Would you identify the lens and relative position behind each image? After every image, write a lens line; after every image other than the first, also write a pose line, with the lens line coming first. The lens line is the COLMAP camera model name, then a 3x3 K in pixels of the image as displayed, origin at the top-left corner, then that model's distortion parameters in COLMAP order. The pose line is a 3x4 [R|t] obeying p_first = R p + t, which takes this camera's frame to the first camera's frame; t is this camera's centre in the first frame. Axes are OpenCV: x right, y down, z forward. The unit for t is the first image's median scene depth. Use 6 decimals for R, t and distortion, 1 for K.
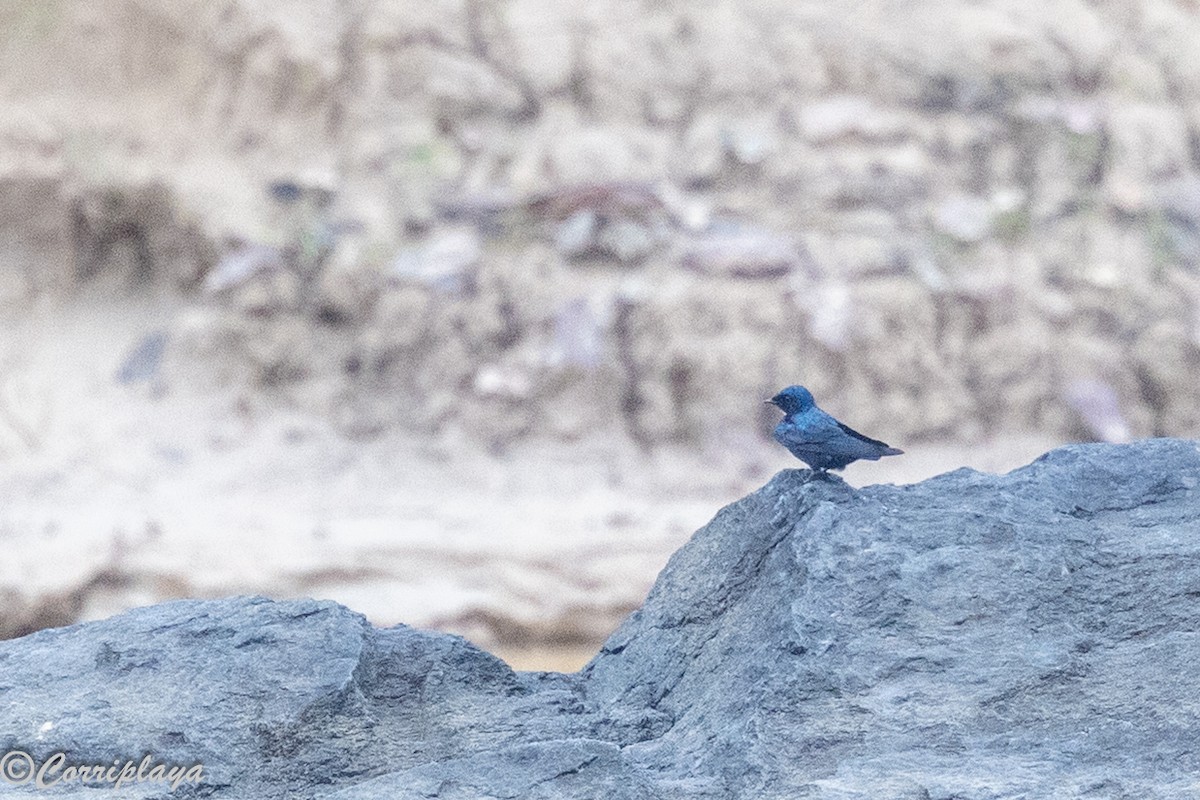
lens RADIAL K [[548.1, 0, 600.4], [0, 548.1, 400.4], [0, 0, 1]] dist [0.002063, -0.000729]
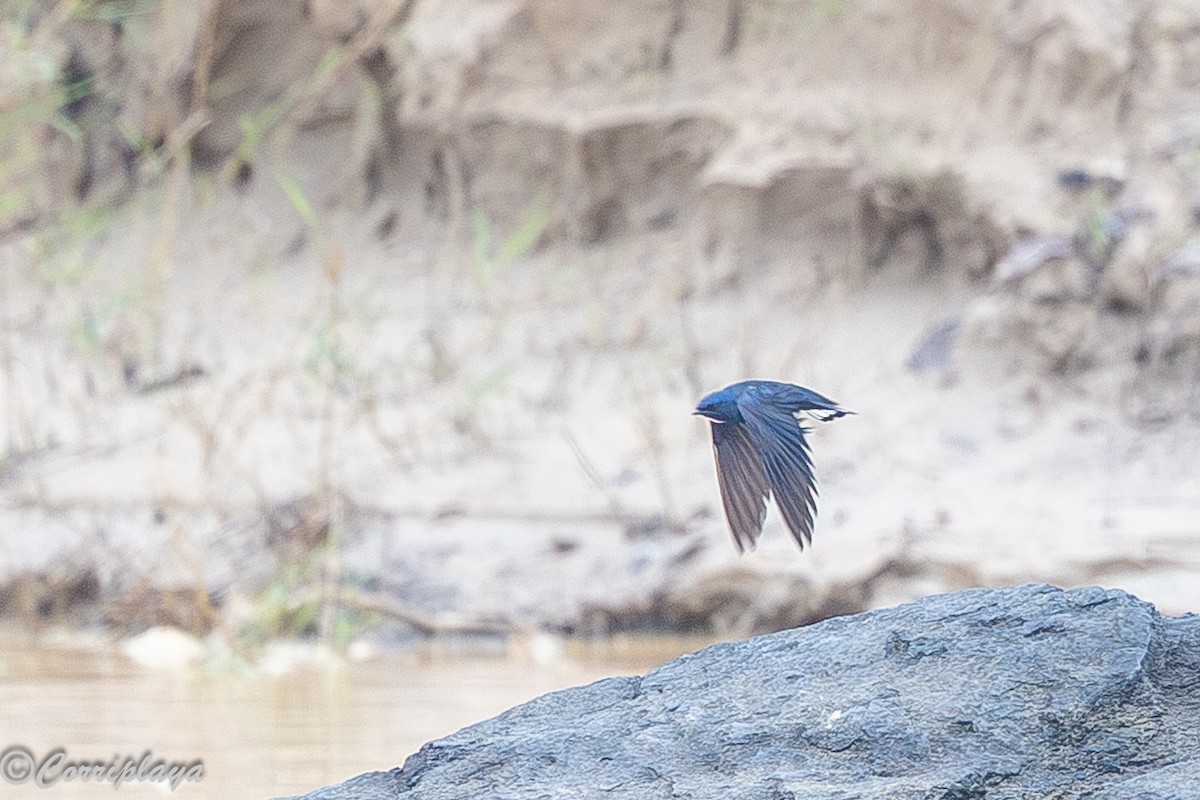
lens RADIAL K [[548.1, 0, 600.2], [0, 548.1, 400.0], [0, 0, 1]] dist [0.002063, -0.000729]
pose [[0.999993, 0.002413, 0.002735, -1.442125], [-0.002412, 0.999997, -0.000376, 0.021350], [-0.002736, 0.000369, 0.999996, 0.001672]]
